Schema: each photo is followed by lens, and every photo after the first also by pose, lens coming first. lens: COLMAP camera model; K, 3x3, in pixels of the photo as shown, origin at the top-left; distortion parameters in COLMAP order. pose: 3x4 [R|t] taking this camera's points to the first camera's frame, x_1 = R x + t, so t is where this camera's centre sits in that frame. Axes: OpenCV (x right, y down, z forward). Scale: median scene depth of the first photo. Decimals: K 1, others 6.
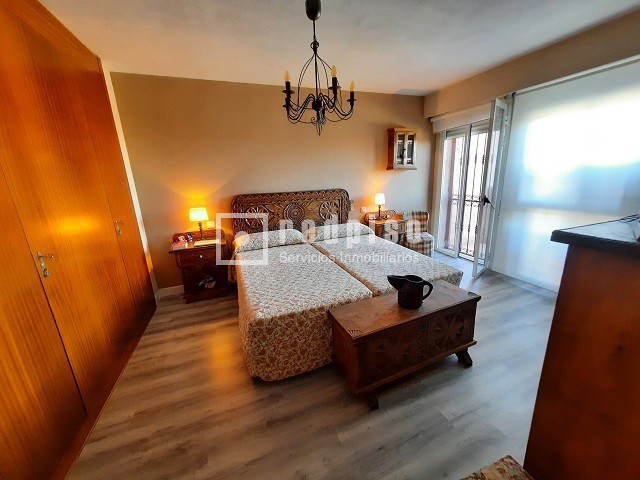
lens RADIAL K [[254.1, 0, 329.5], [0, 254.1, 236.2], [0, 0, 1]] dist [0.006995, 0.000146]
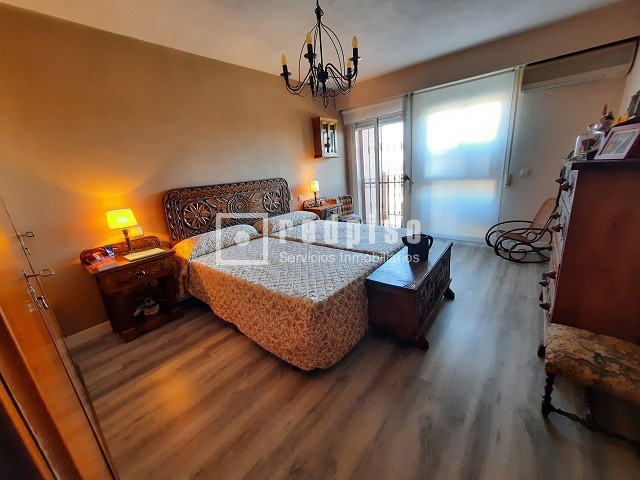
lens RADIAL K [[254.1, 0, 329.5], [0, 254.1, 236.2], [0, 0, 1]] dist [0.006995, 0.000146]
pose [[0.875349, -0.161326, 0.455783, -0.319716], [0.163145, 0.985958, 0.035657, 0.033640], [-0.455135, 0.043146, 0.889377, 0.081156]]
